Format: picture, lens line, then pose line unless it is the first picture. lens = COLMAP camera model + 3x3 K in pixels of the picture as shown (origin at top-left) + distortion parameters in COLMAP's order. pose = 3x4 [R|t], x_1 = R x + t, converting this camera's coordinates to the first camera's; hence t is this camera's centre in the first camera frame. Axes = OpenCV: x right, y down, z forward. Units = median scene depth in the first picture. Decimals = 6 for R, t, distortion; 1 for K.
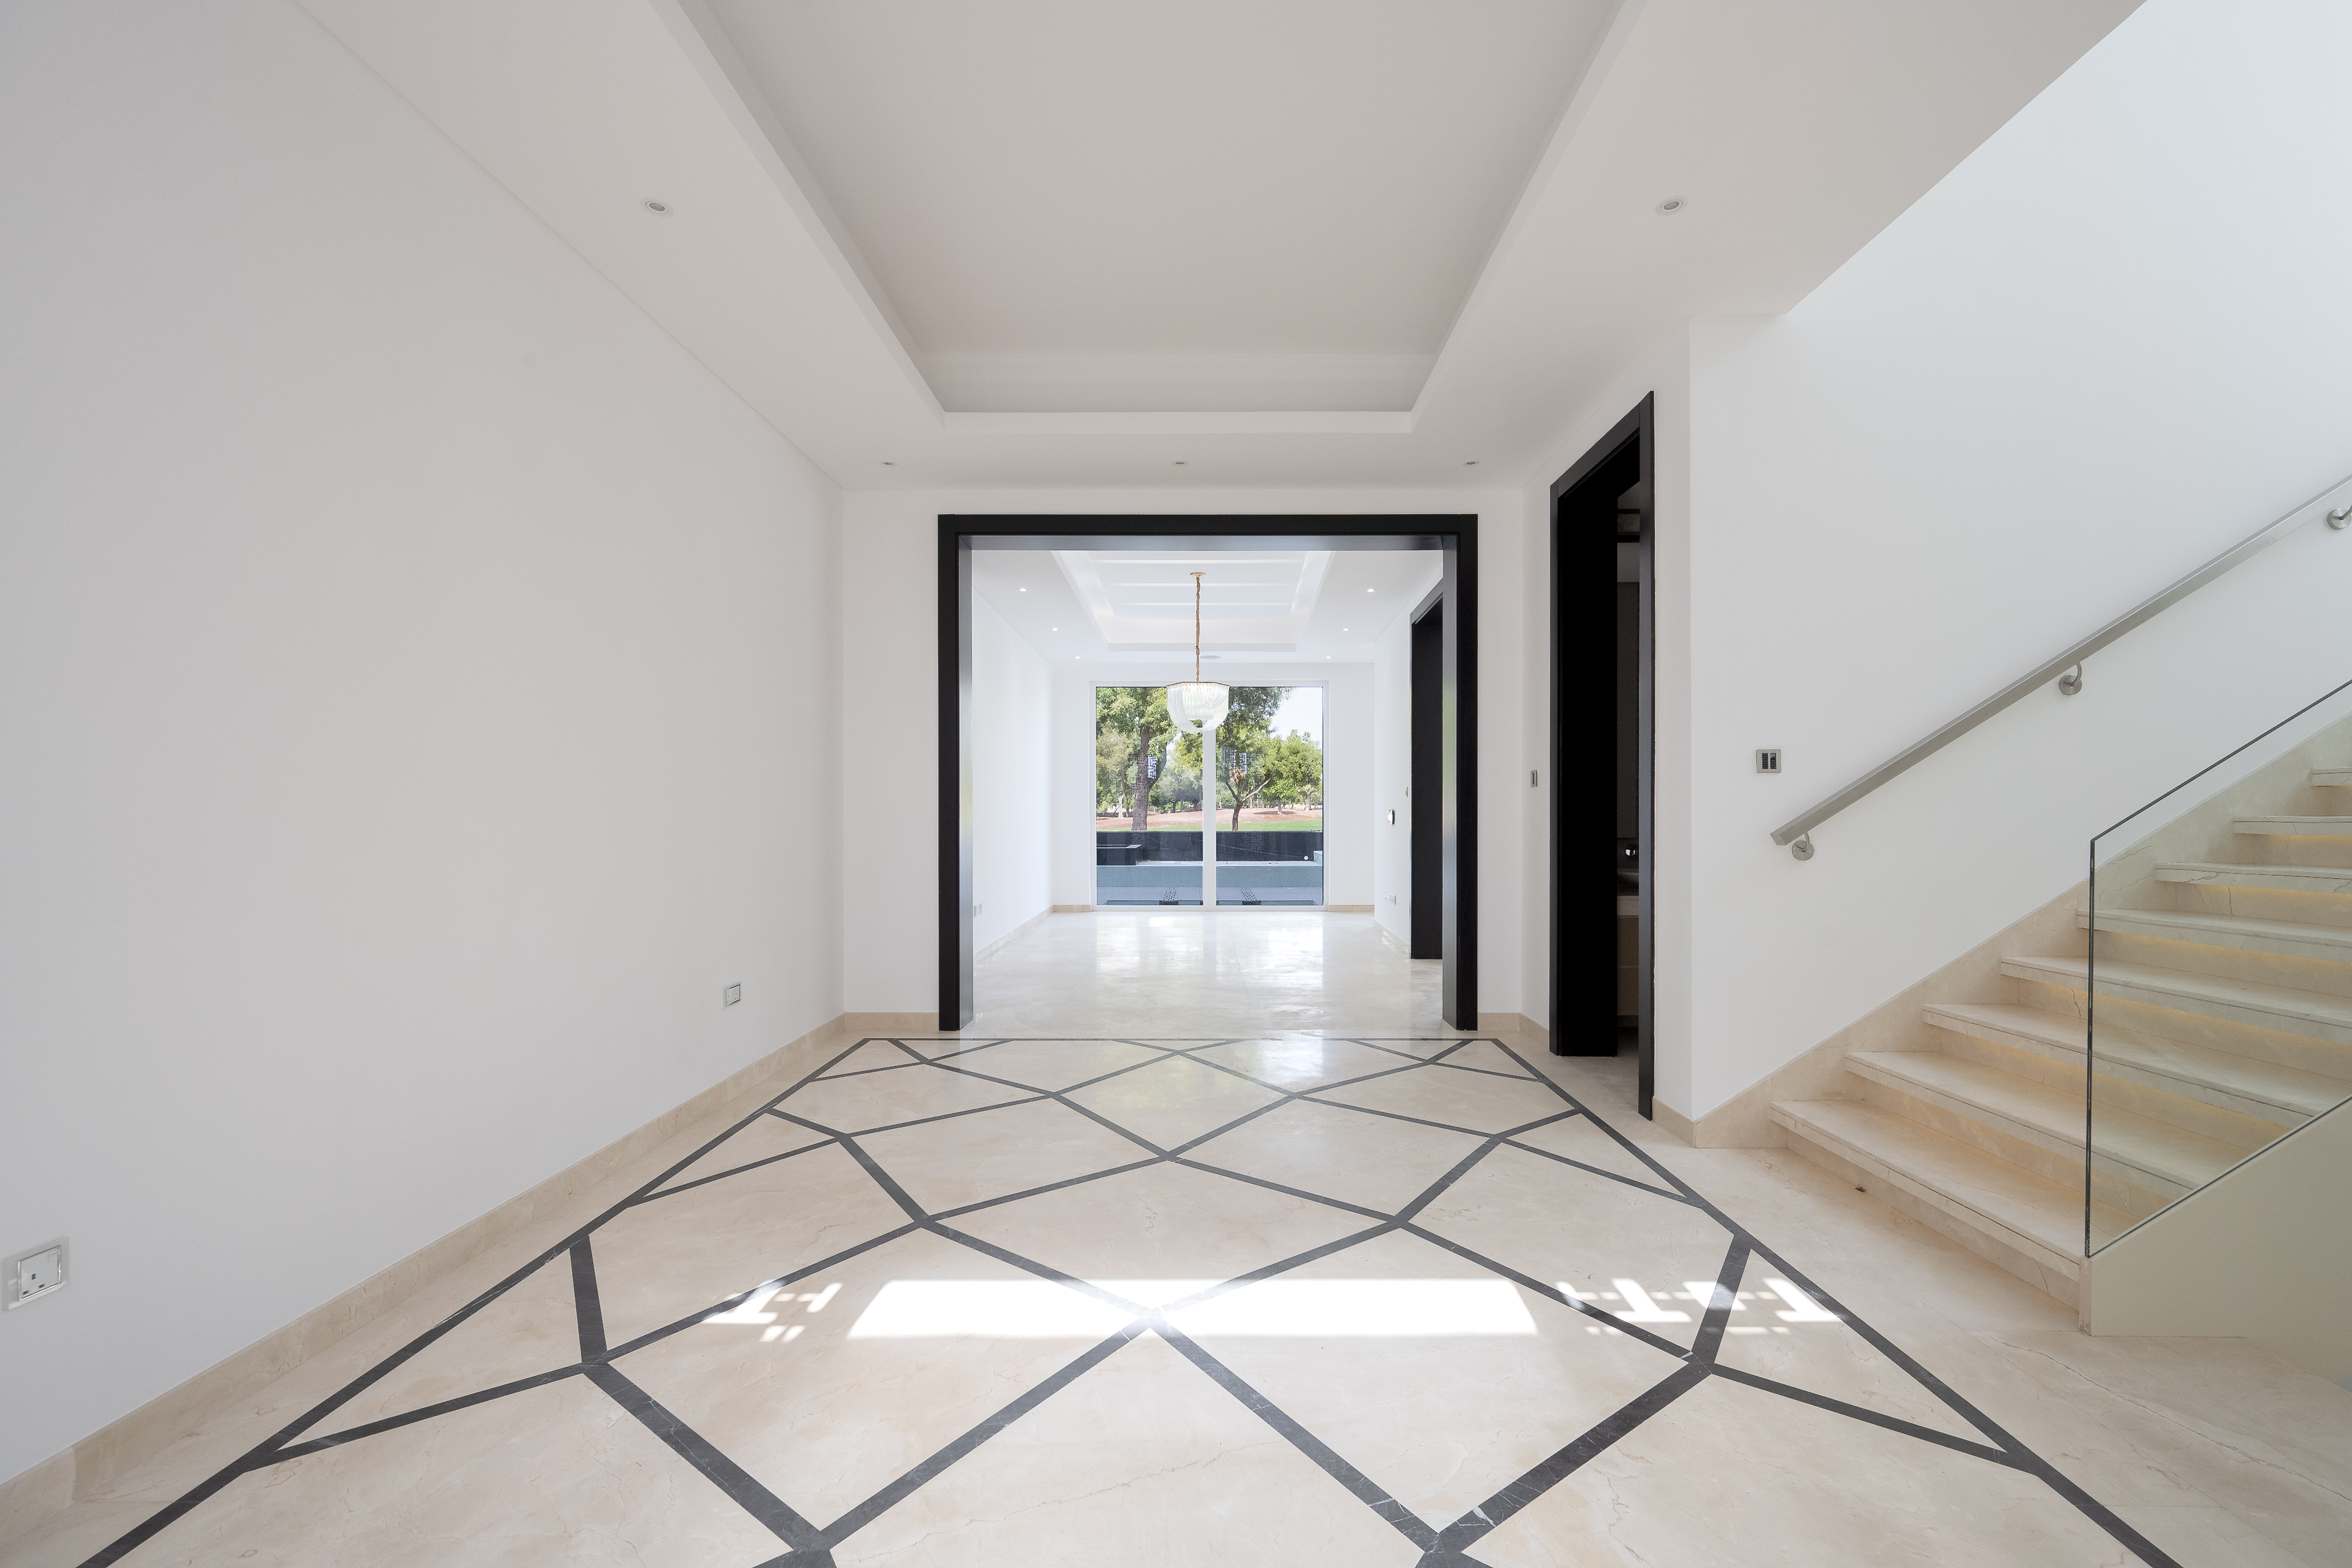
lens RADIAL K [[928.2, 0, 1171.9], [0, 928.2, 810.4], [0, 0, 1]] dist [0.001118, 0.000219]
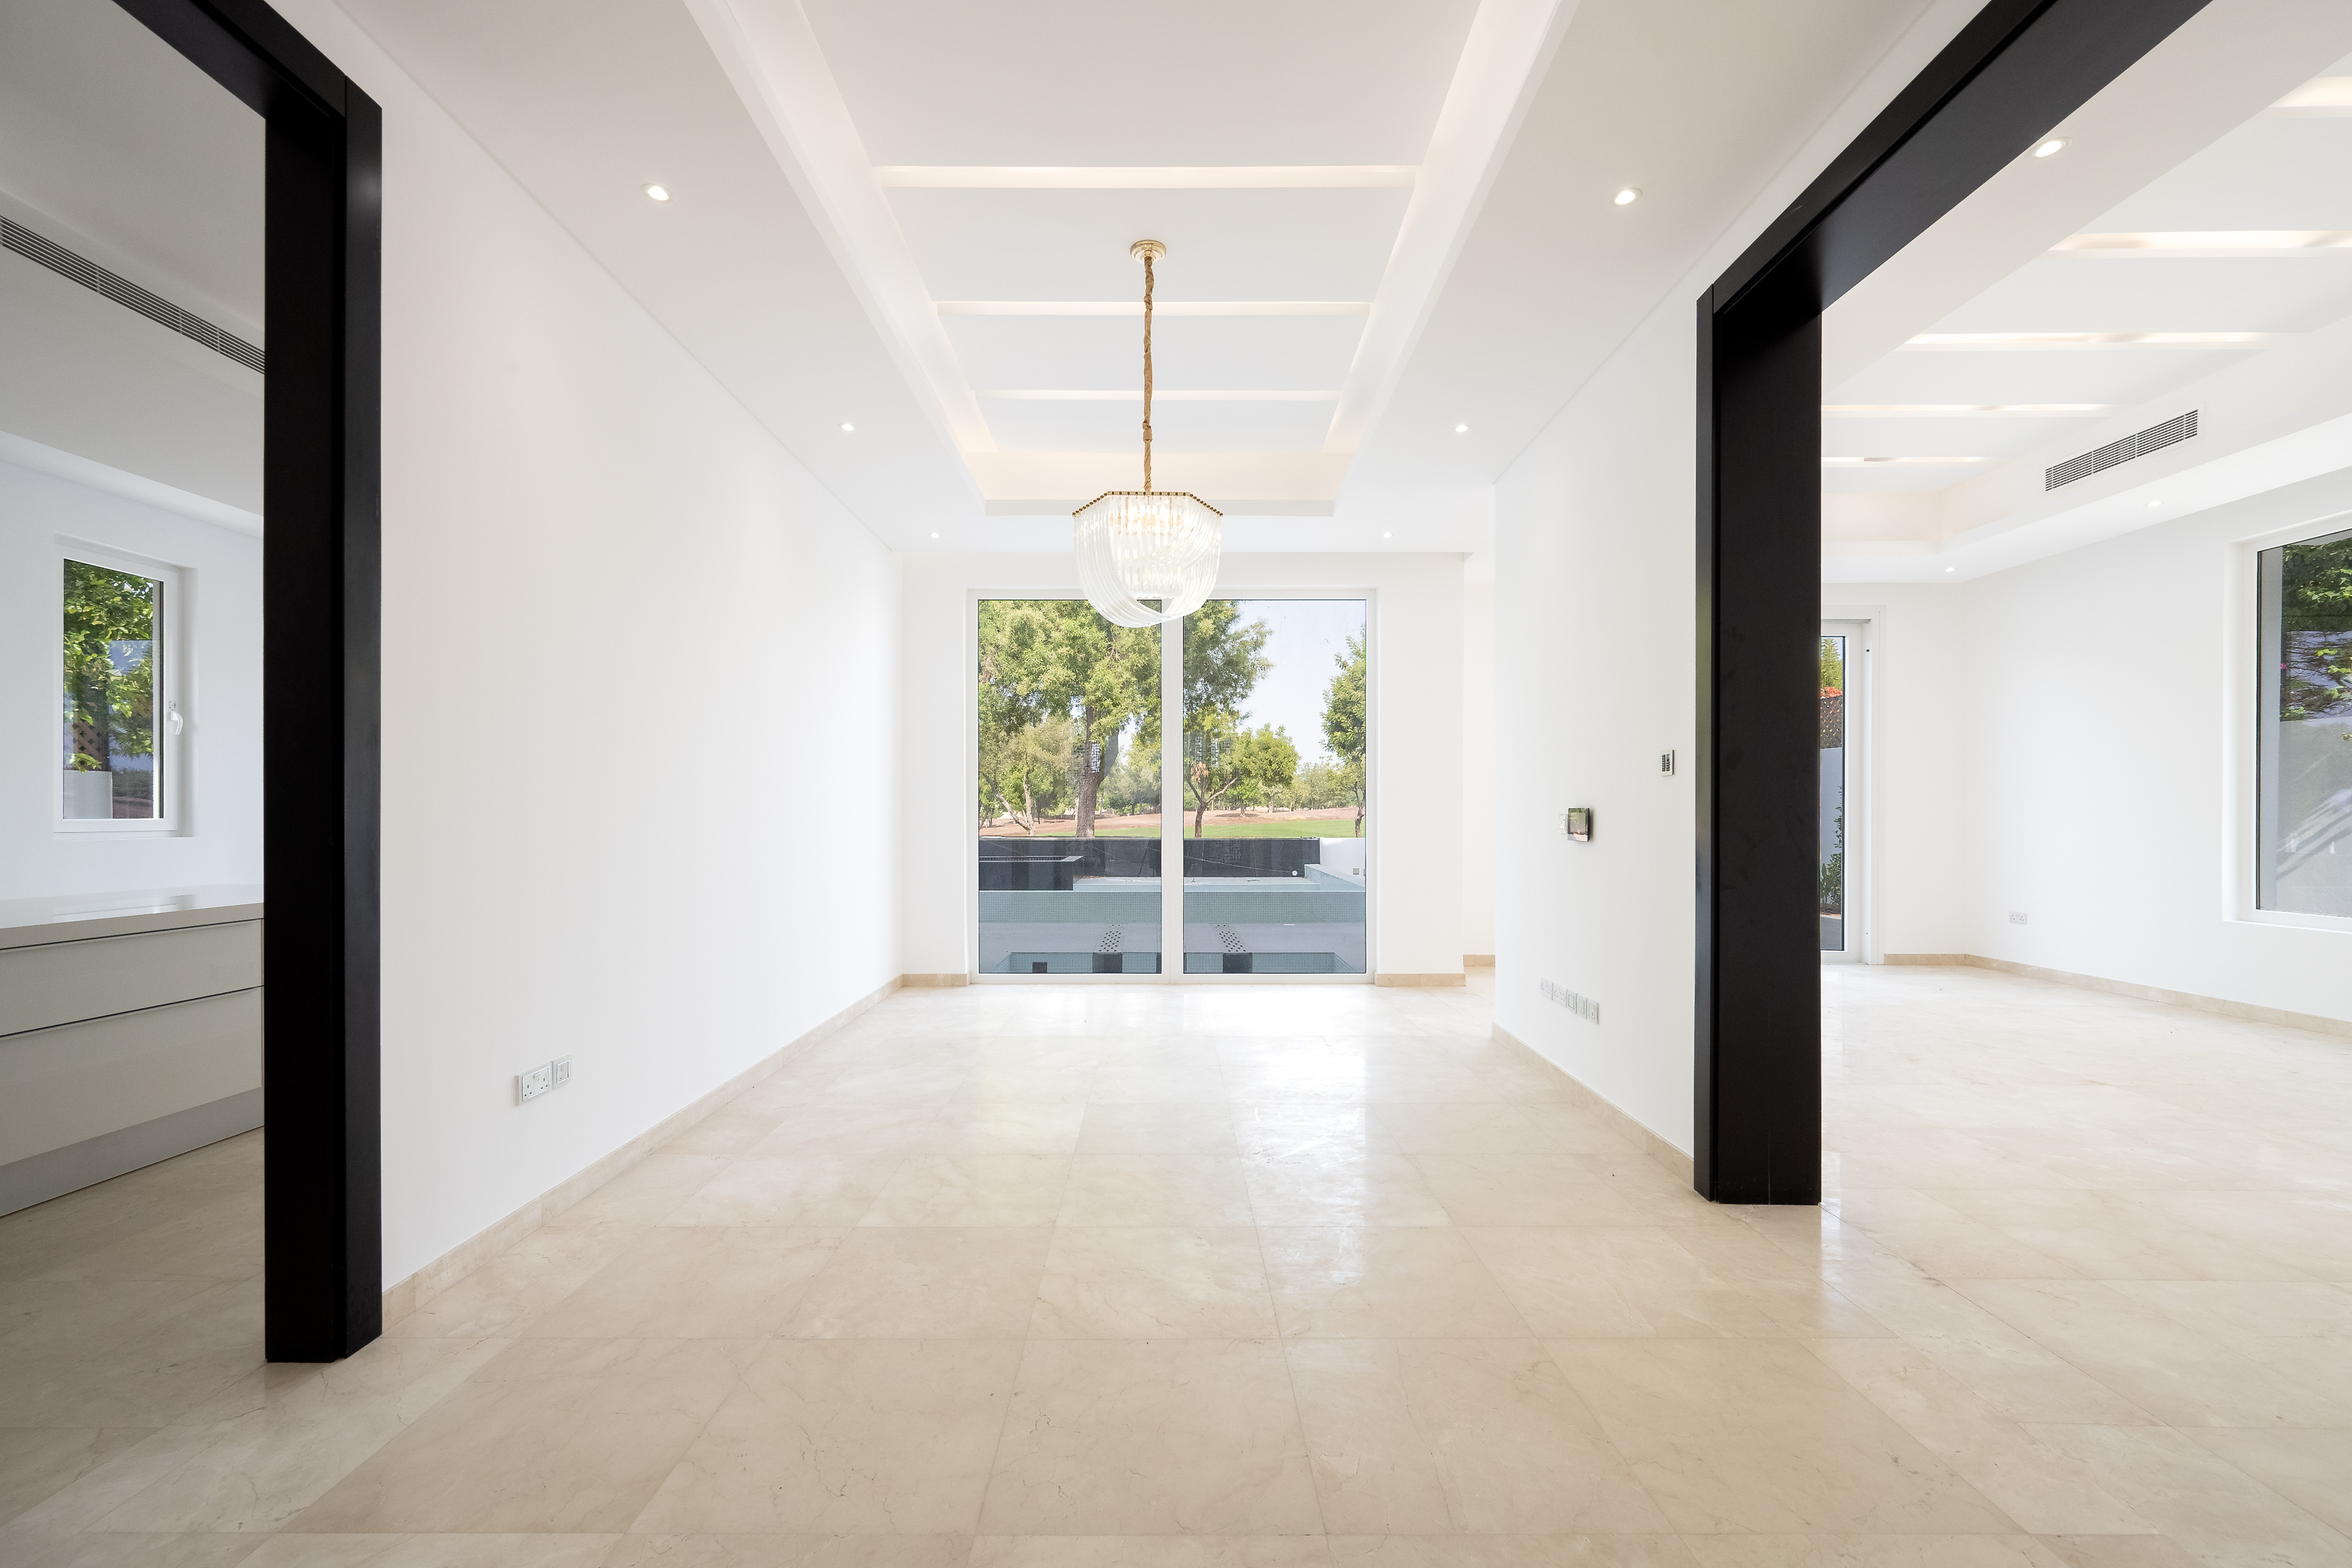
lens RADIAL K [[928.2, 0, 1171.9], [0, 928.2, 810.4], [0, 0, 1]] dist [0.001118, 0.000219]
pose [[0.999057, 0.000173, 0.043424, 0.005894], [-0.000053, 0.999996, -0.002771, 0.000581], [-0.043424, 0.002766, 0.999053, 0.165600]]
